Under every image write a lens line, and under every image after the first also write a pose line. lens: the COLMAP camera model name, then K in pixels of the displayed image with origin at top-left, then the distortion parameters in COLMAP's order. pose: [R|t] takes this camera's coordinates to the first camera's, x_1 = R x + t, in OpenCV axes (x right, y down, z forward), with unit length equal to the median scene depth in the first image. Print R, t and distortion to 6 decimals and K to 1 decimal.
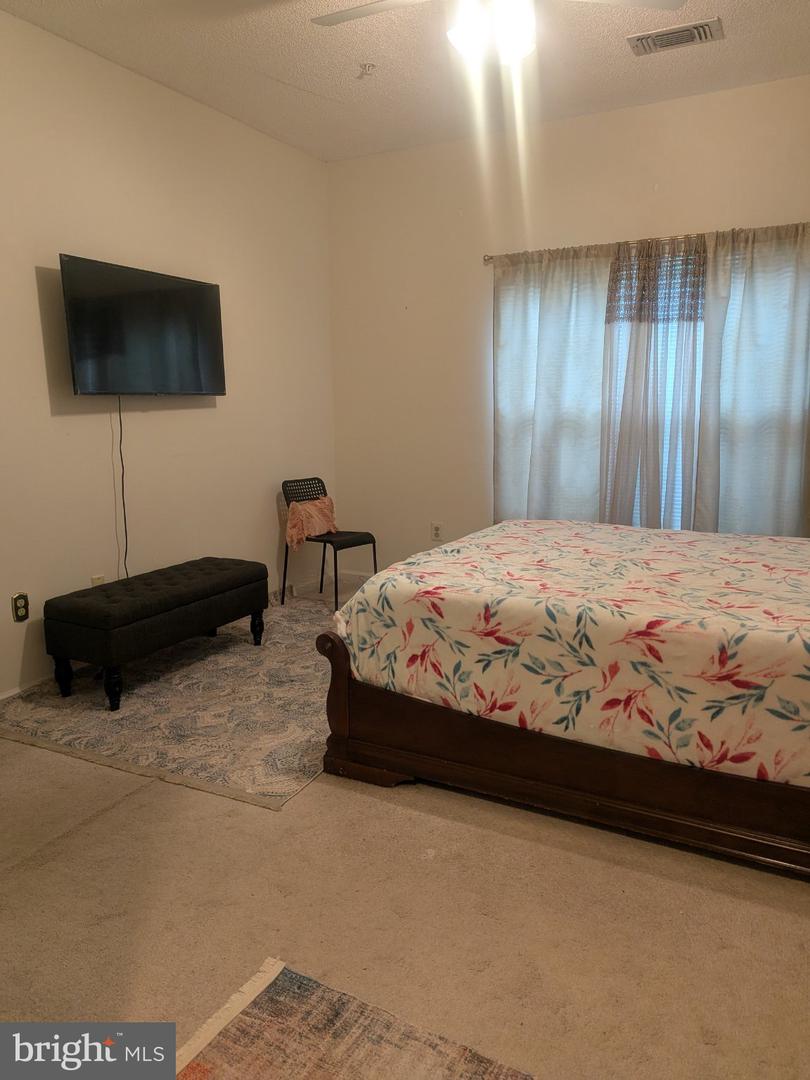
lens RADIAL K [[759.1, 0, 405.3], [0, 759.1, 542.1], [0, 0, 1]] dist [0.047534, -0.041873]
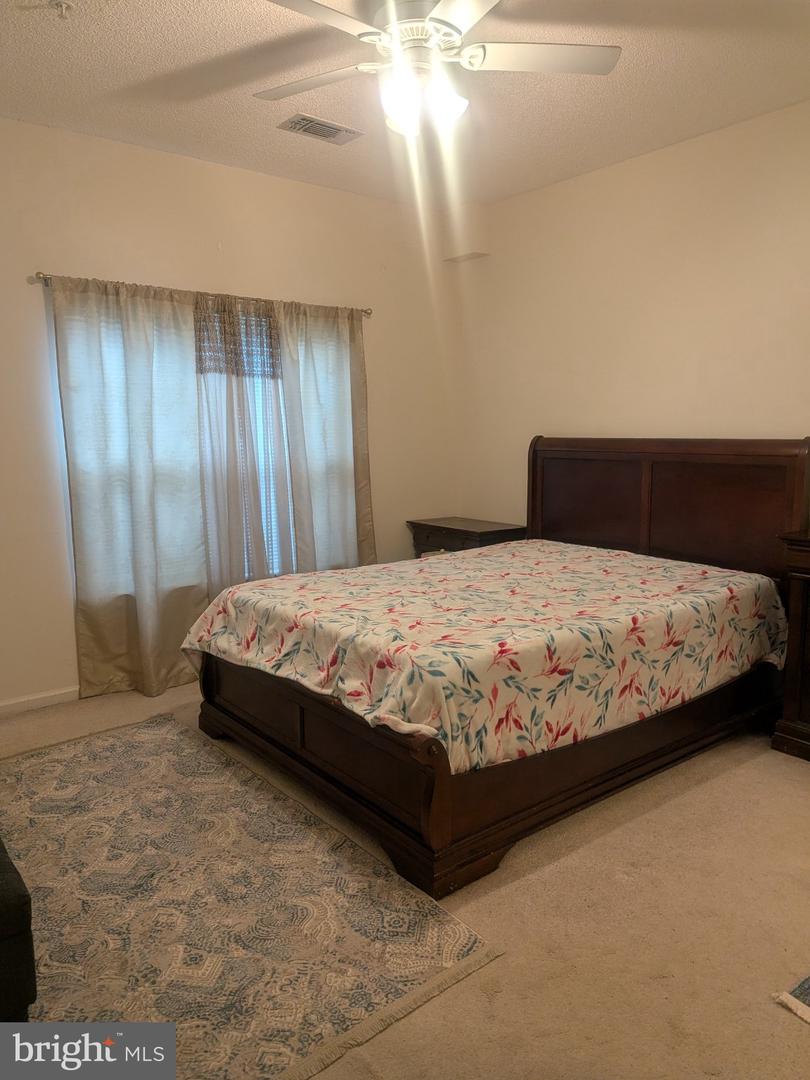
lens RADIAL K [[759.1, 0, 403.0], [0, 759.1, 533.7], [0, 0, 1]] dist [0.047534, -0.041873]
pose [[0.415486, -0.121006, 0.901515, -0.915233], [0.173084, 0.983521, 0.052243, -0.162676], [-0.892980, 0.134331, 0.429583, 0.674423]]
